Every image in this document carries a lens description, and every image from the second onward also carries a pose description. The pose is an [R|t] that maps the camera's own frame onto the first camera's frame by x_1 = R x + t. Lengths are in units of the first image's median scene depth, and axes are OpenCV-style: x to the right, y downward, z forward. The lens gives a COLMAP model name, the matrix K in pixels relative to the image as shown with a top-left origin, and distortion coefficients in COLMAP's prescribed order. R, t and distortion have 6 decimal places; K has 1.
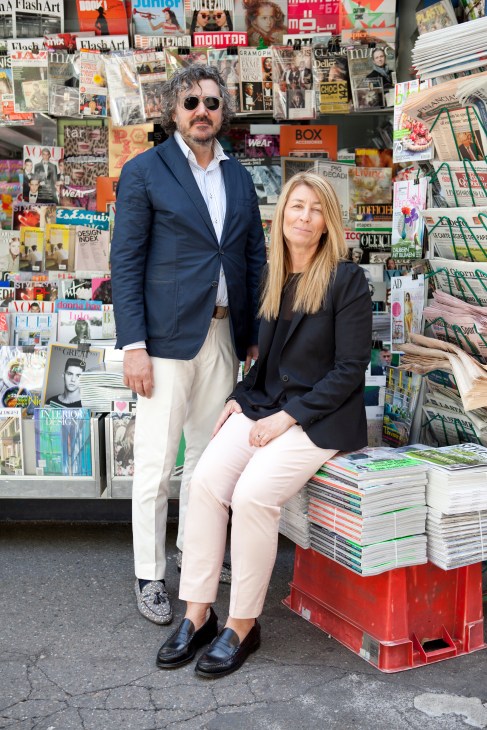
lens RADIAL K [[921.7, 0, 243.4], [0, 921.7, 362.1], [0, 0, 1]] dist [0.026042, 0.000000]
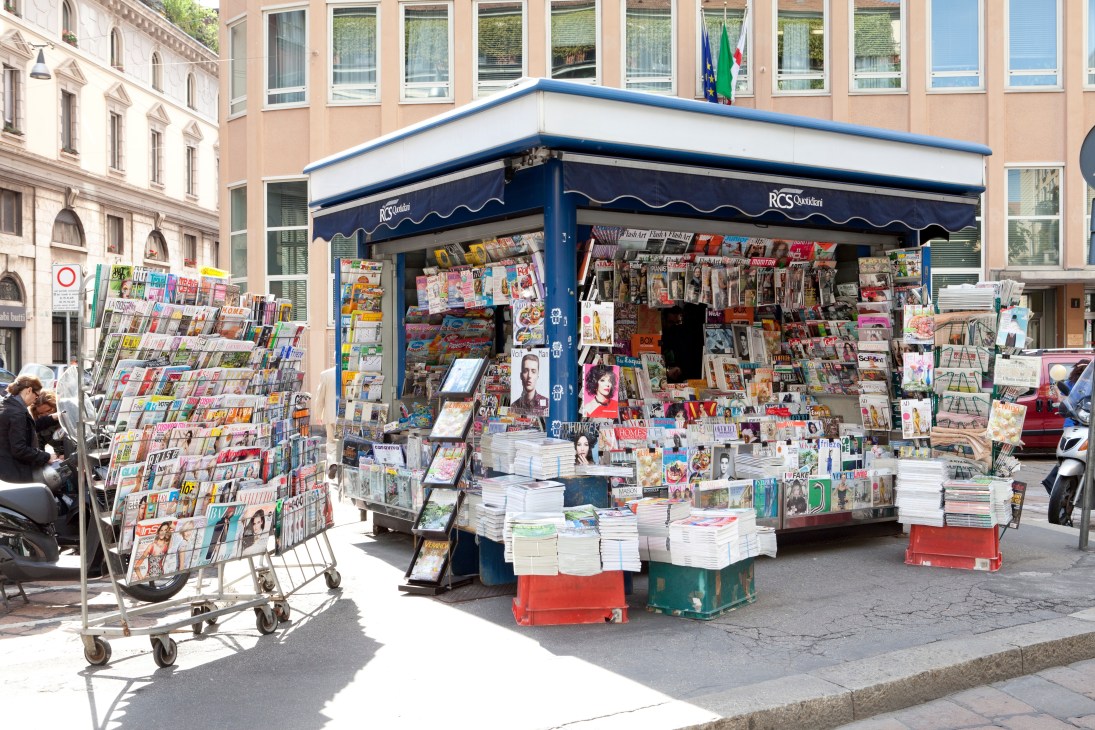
lens RADIAL K [[1382.5, 0, 548.0], [0, 1382.5, 366.1], [0, 0, 1]] dist [0.026042, 0.000000]
pose [[0.794395, -0.000130, 0.607402, -1.879280], [0.068017, 0.993729, -0.088744, 0.038825], [-0.603582, 0.111811, 0.789422, -0.742479]]
